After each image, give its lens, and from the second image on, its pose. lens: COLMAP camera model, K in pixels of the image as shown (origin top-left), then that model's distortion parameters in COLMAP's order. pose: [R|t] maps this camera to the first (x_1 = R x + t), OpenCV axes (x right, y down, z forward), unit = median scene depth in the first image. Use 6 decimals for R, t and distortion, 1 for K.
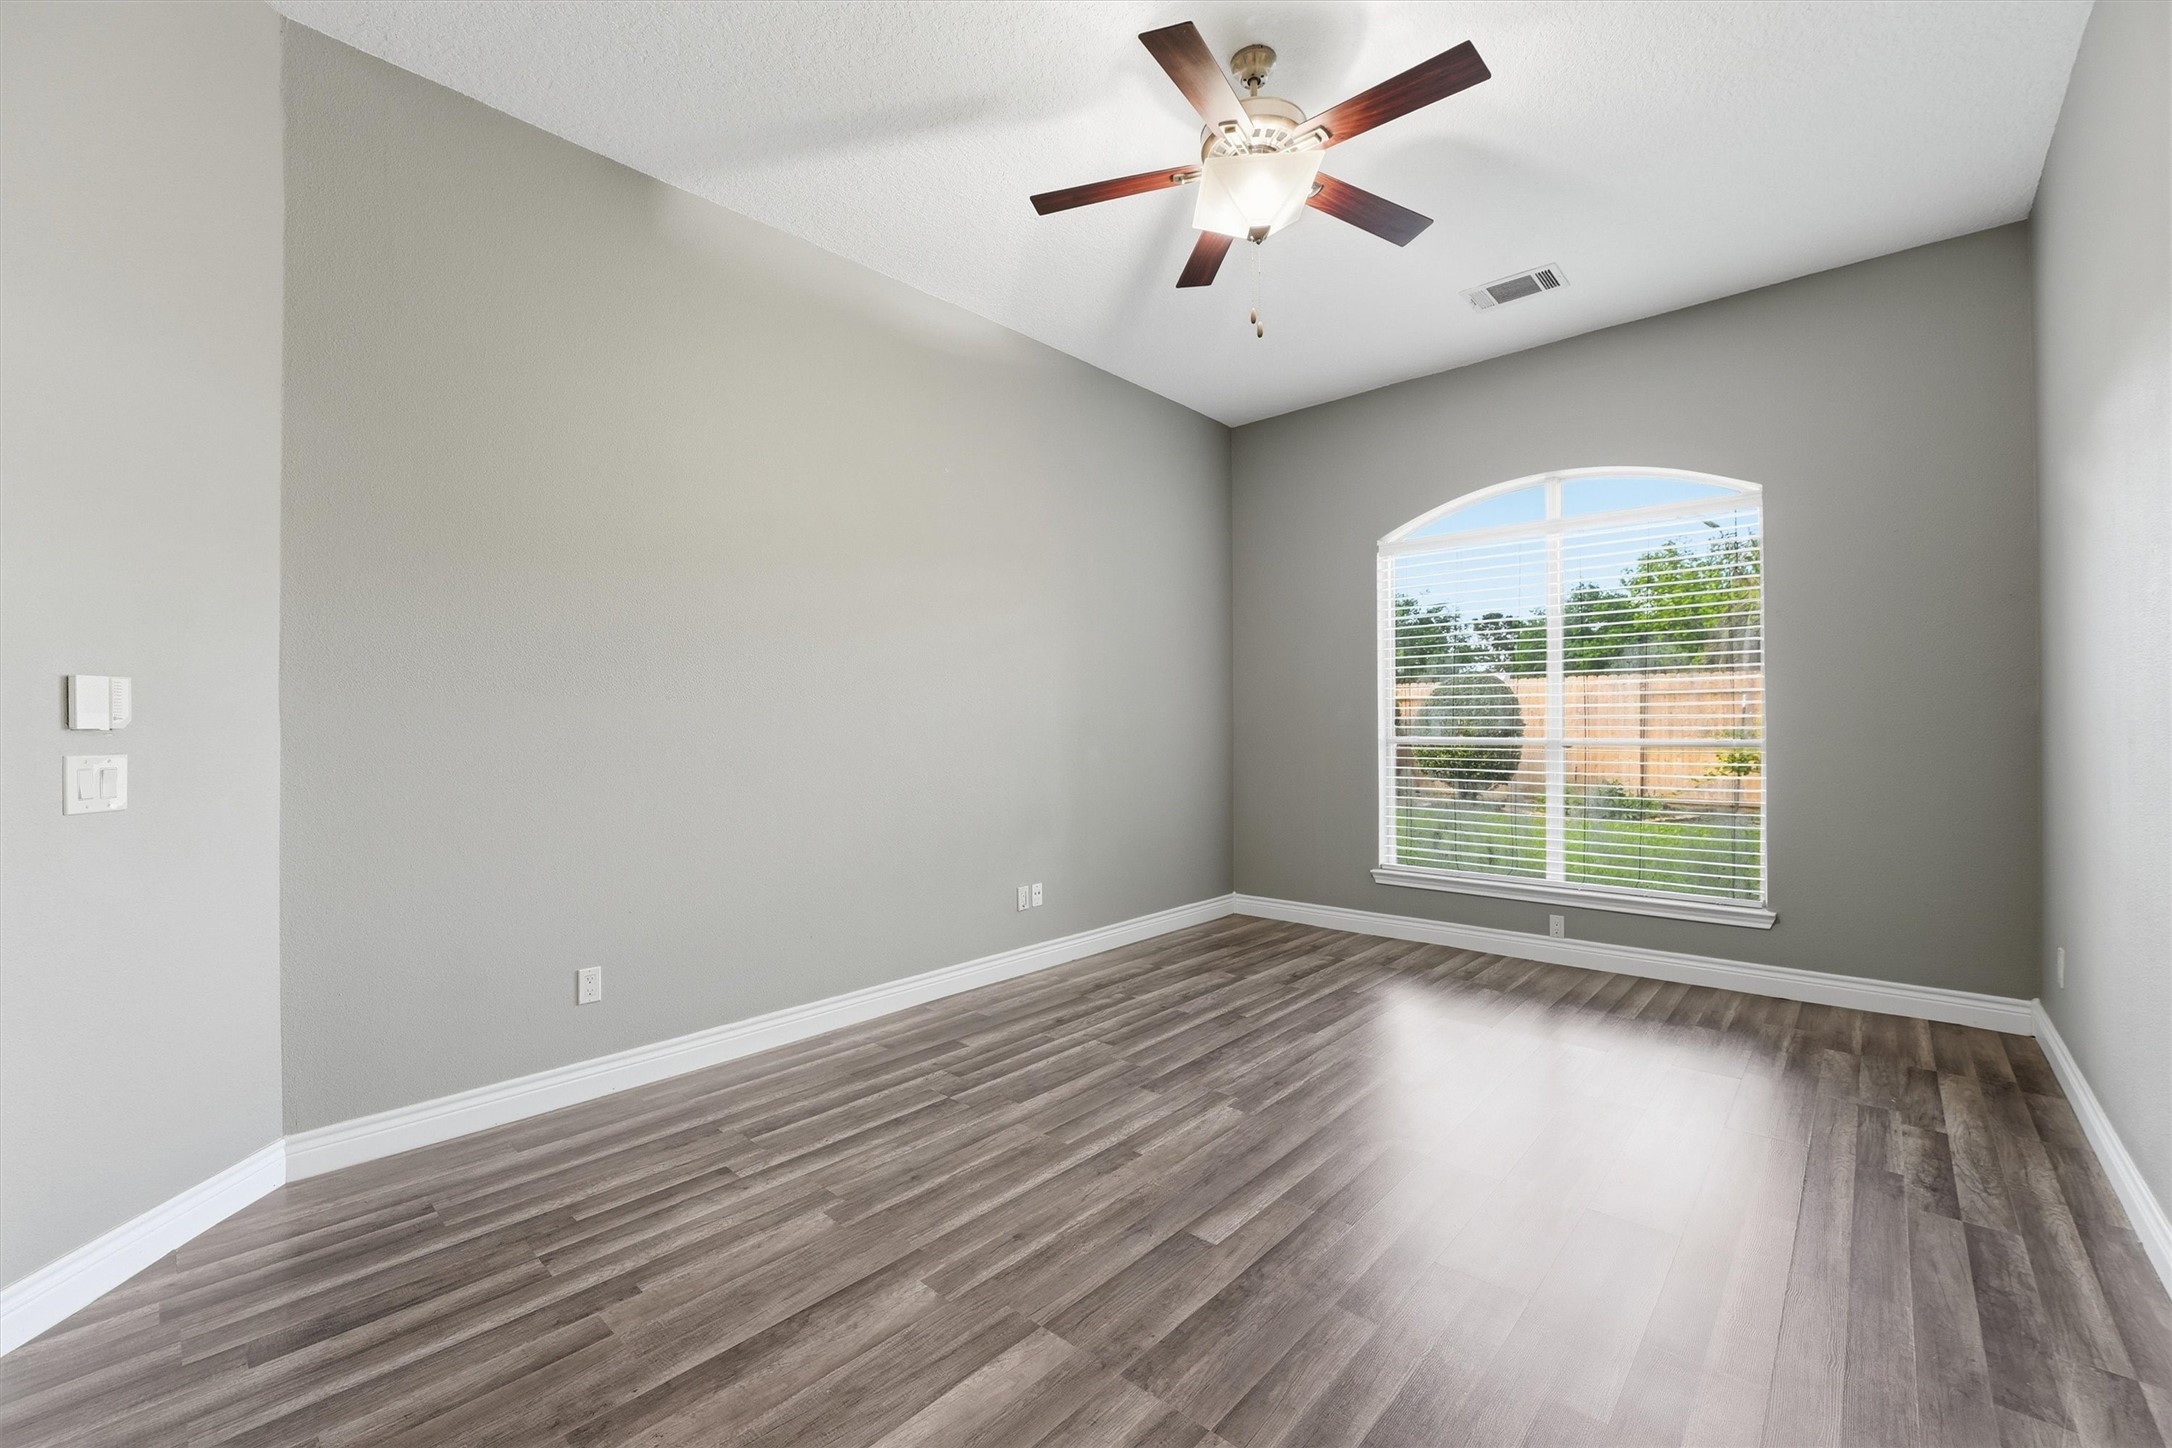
lens RADIAL K [[890.2, 0, 1071.2], [0, 890.2, 726.2], [0, 0, 1]] dist [-0.028472, 0.002353]
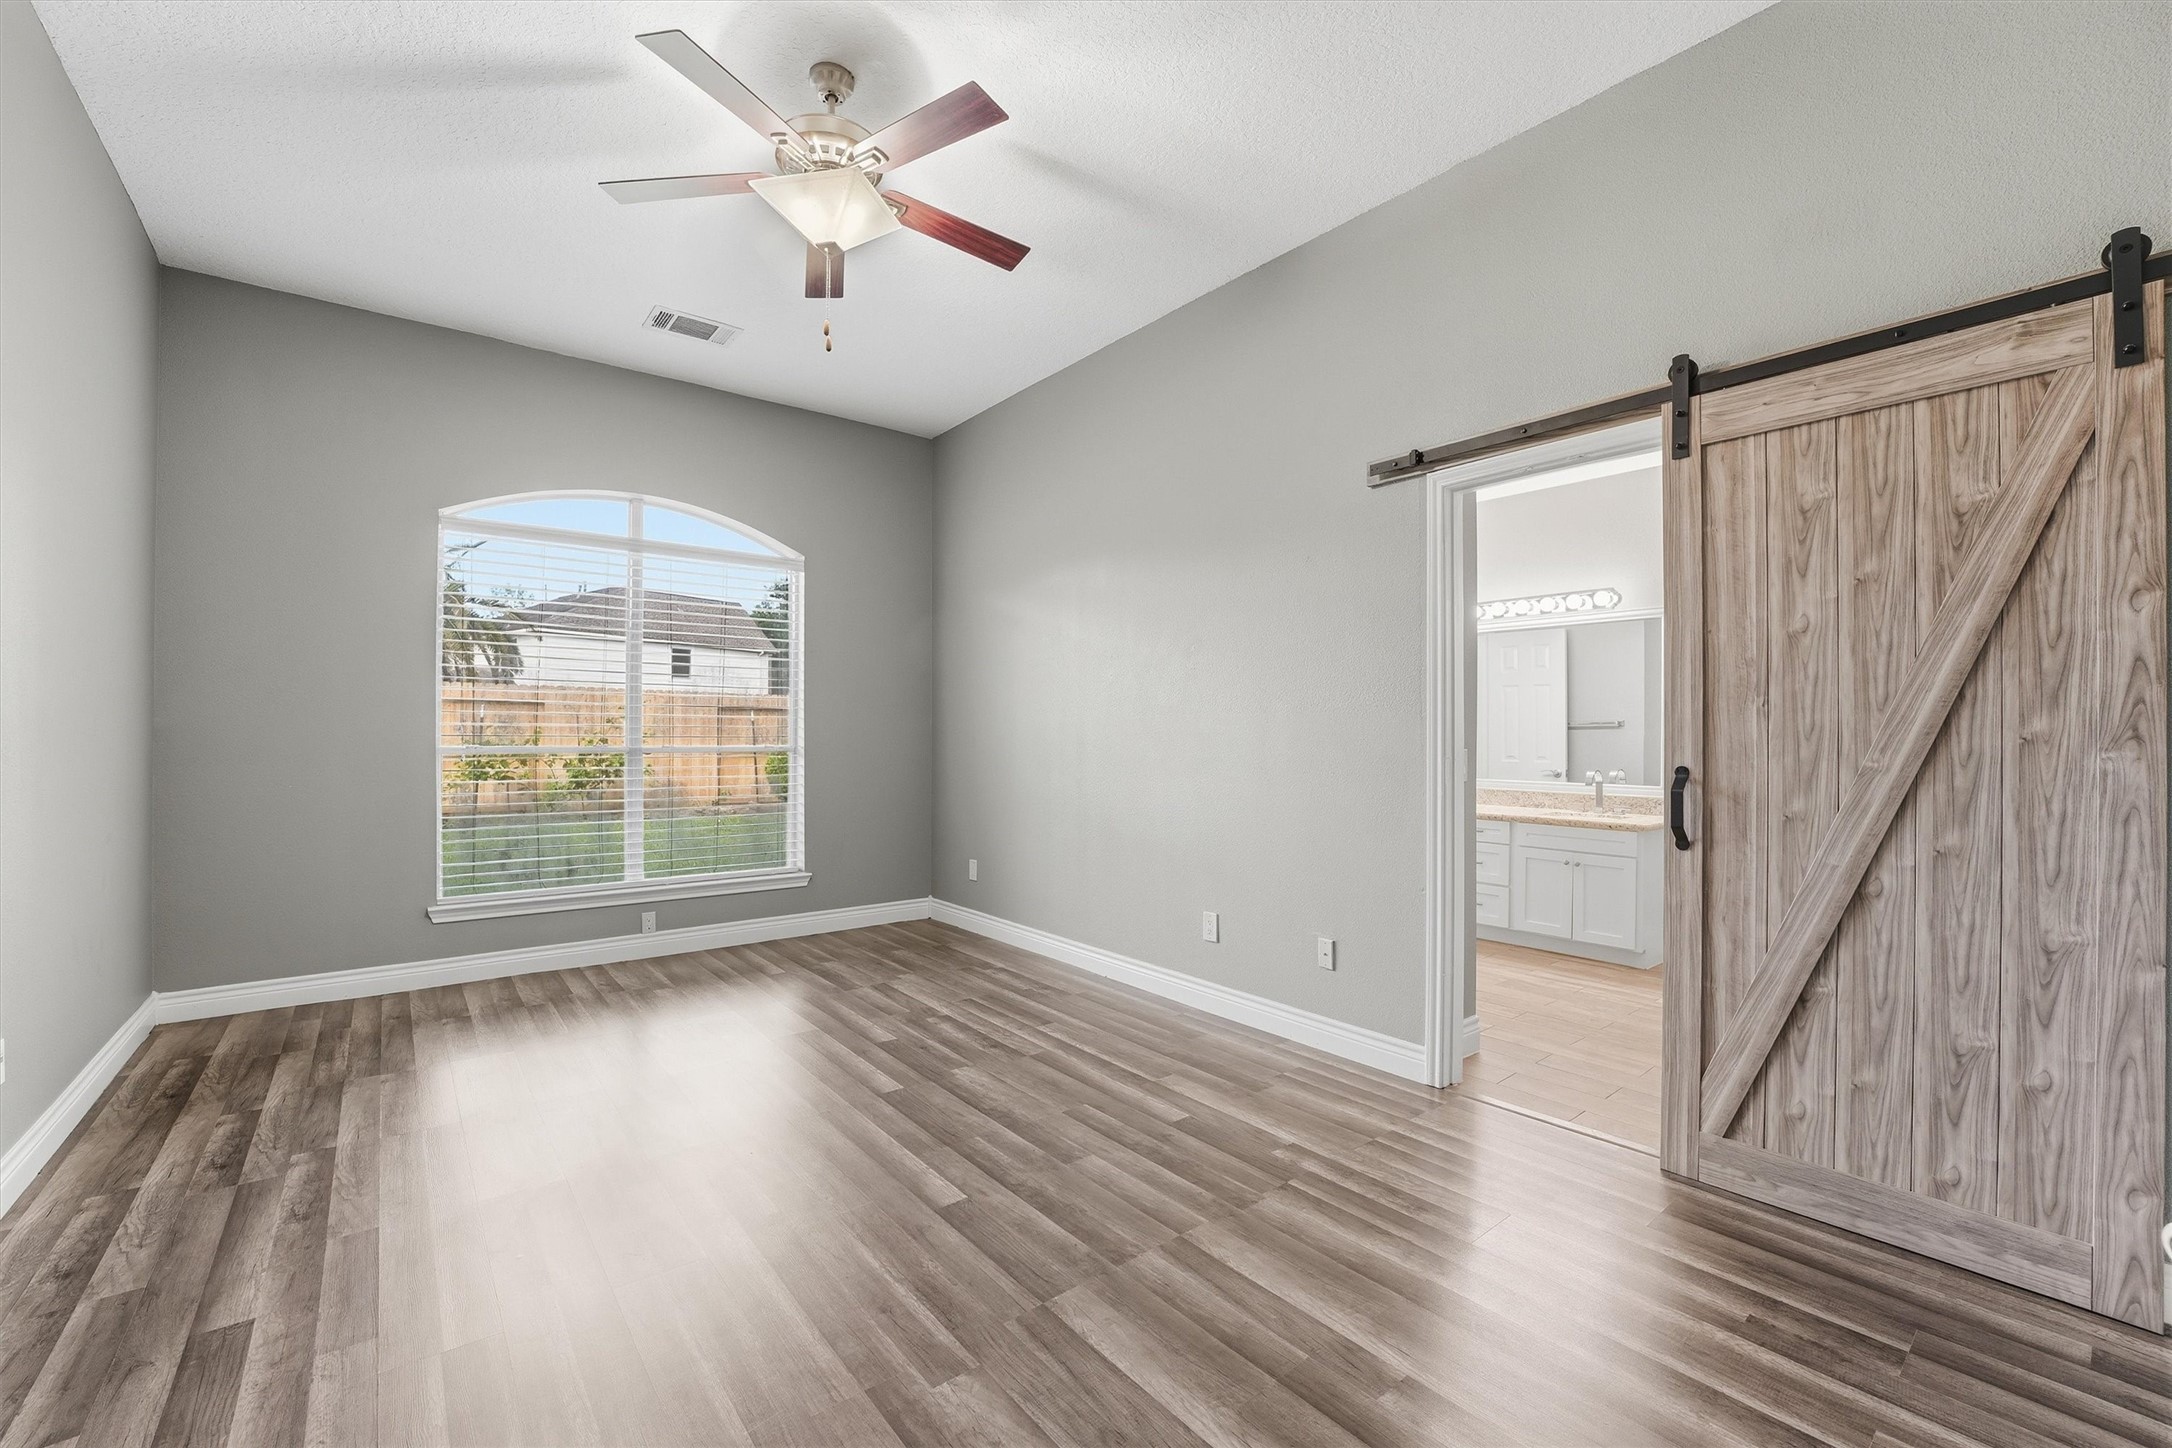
lens RADIAL K [[890.2, 0, 1082.3], [0, 890.2, 755.2], [0, 0, 1]] dist [-0.028472, 0.002353]
pose [[0.137694, -0.016869, 0.990331, -0.465192], [-0.010618, 0.999772, 0.018506, -0.001938], [-0.990418, -0.013064, 0.137484, 0.351857]]
